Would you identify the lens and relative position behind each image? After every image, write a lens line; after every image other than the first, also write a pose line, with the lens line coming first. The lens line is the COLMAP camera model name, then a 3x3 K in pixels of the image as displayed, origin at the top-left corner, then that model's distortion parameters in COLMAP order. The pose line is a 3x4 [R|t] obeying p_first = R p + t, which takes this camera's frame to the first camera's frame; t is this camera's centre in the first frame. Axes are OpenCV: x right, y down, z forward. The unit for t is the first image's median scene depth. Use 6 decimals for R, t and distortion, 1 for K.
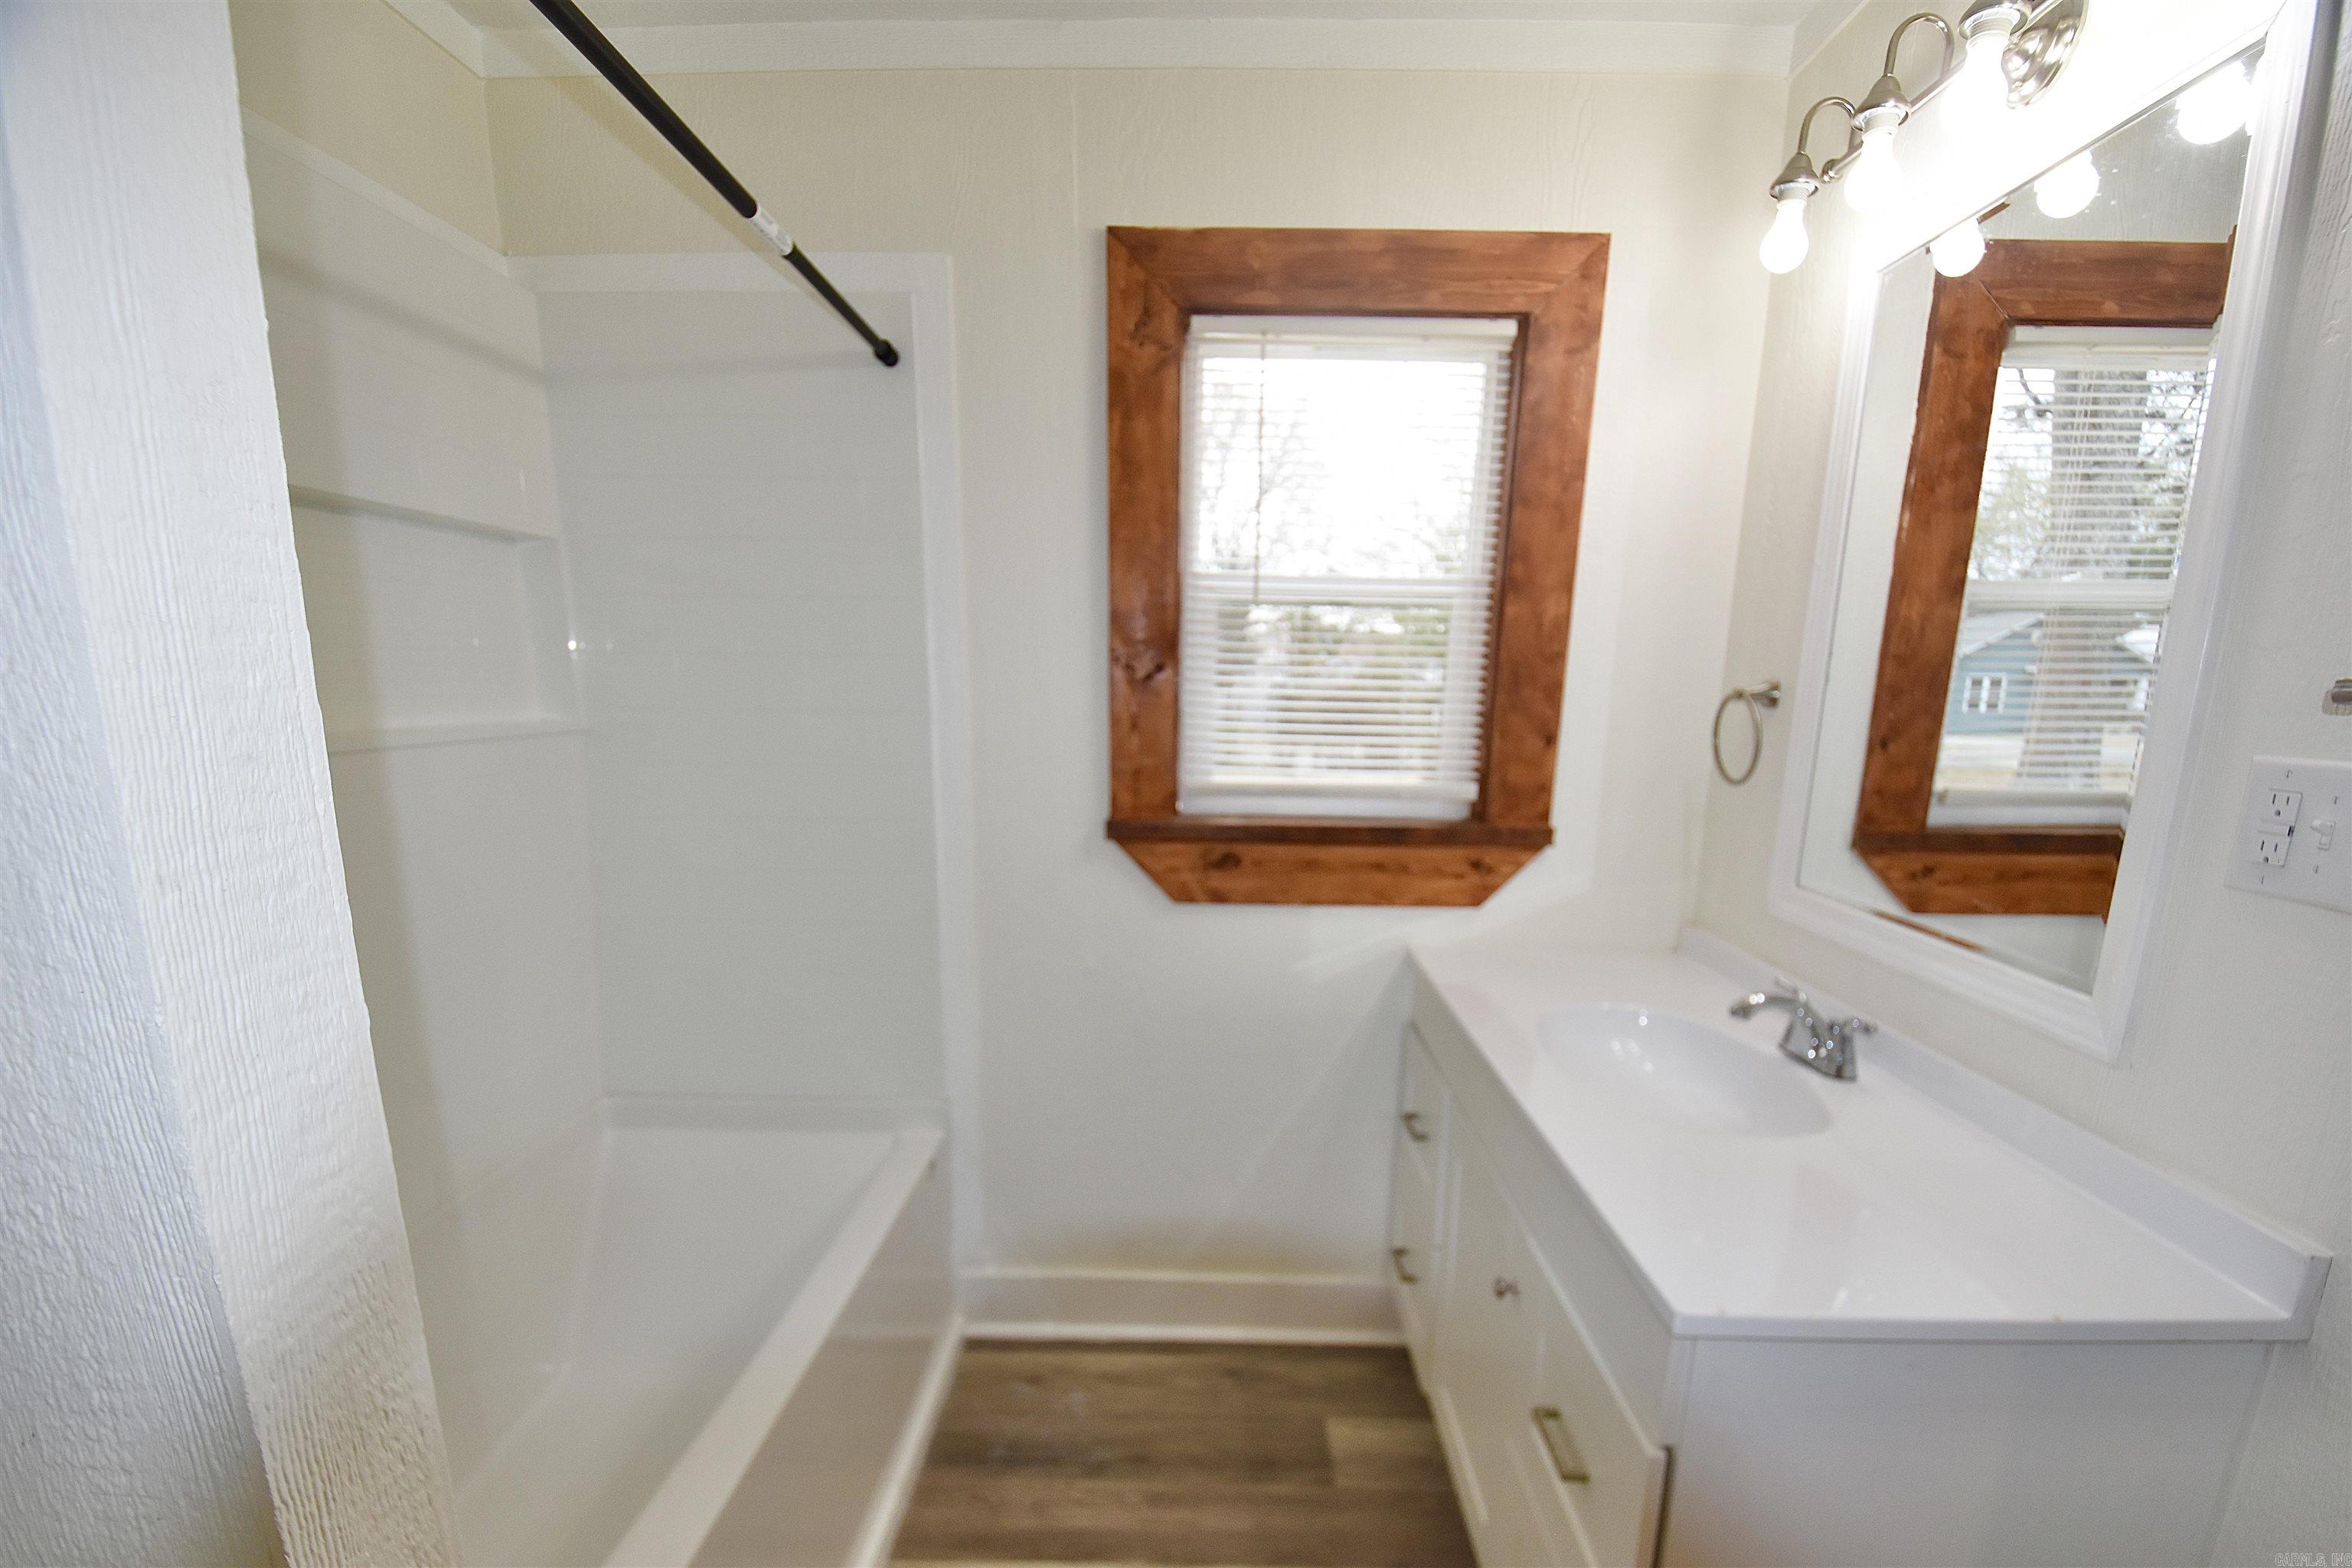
lens RADIAL K [[1026.6, 0, 1190.4], [0, 1026.6, 953.2], [0, 0, 1]] dist [0.002221, -0.015652]
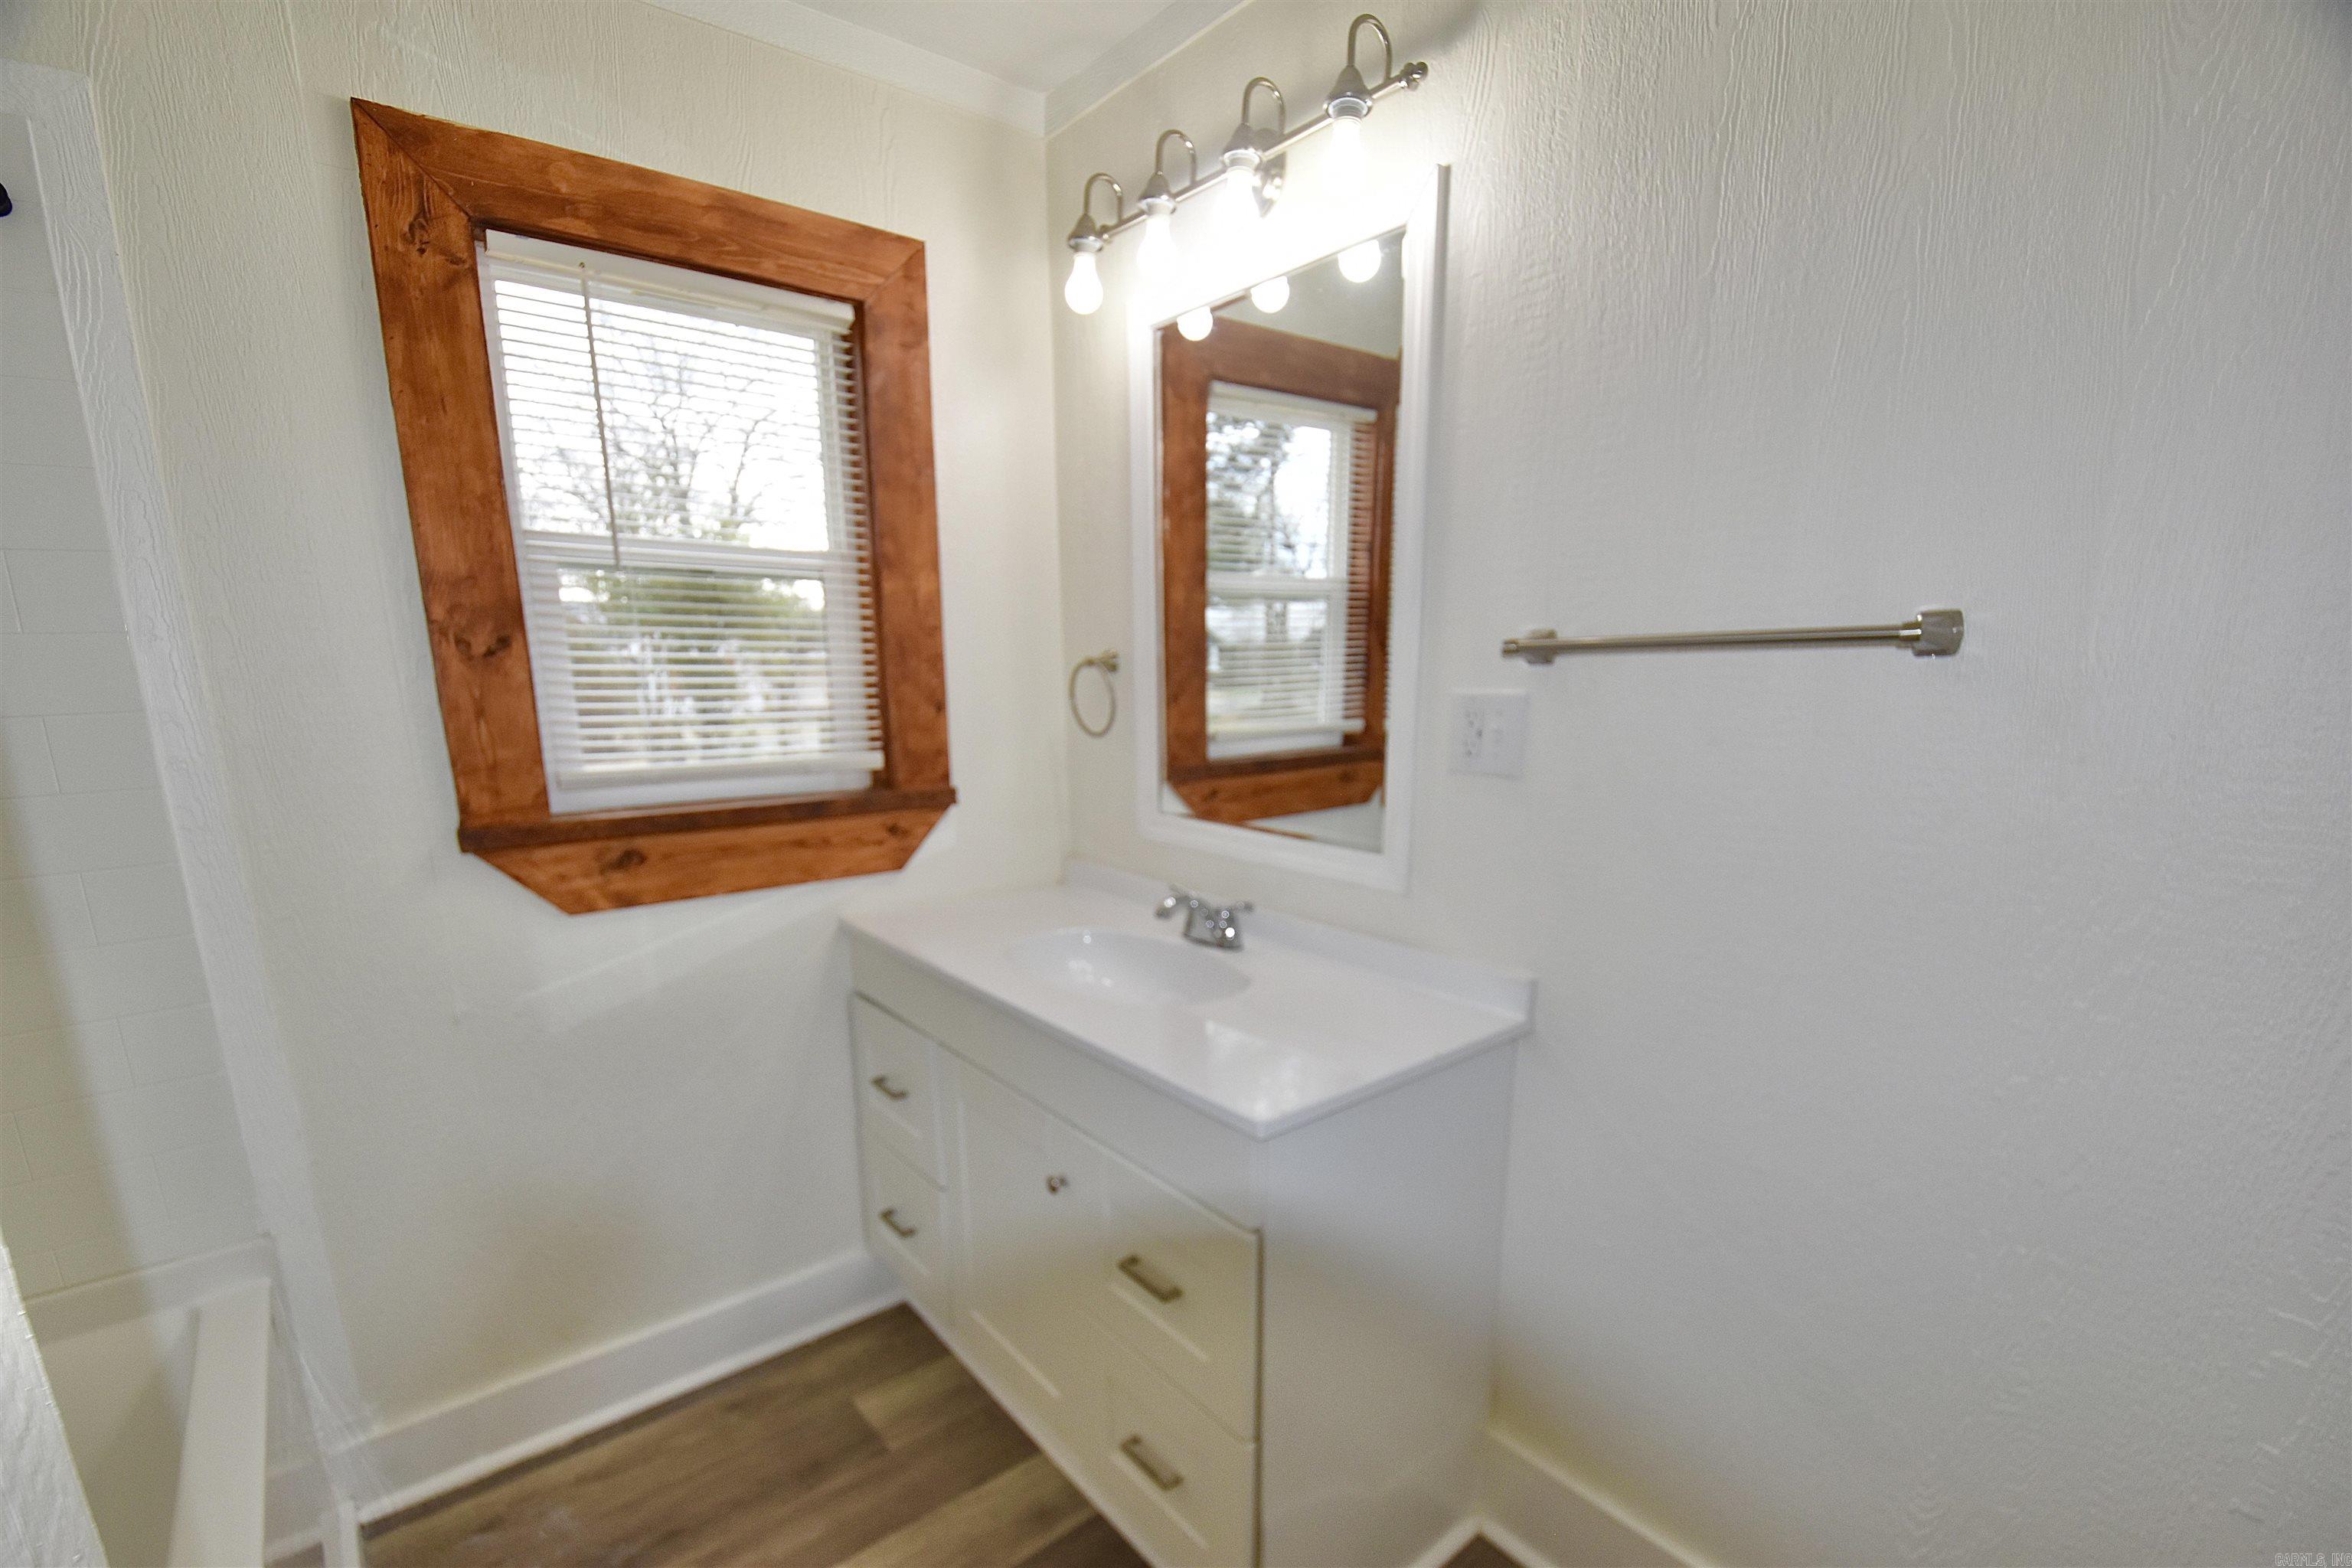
lens RADIAL K [[1026.6, 0, 1190.4], [0, 1026.6, 953.2], [0, 0, 1]] dist [0.002221, -0.015652]
pose [[0.751364, -0.193389, 0.630915, -0.194425], [0.178531, 0.980011, 0.087779, -0.000349], [-0.635279, 0.046684, 0.770870, 0.005017]]
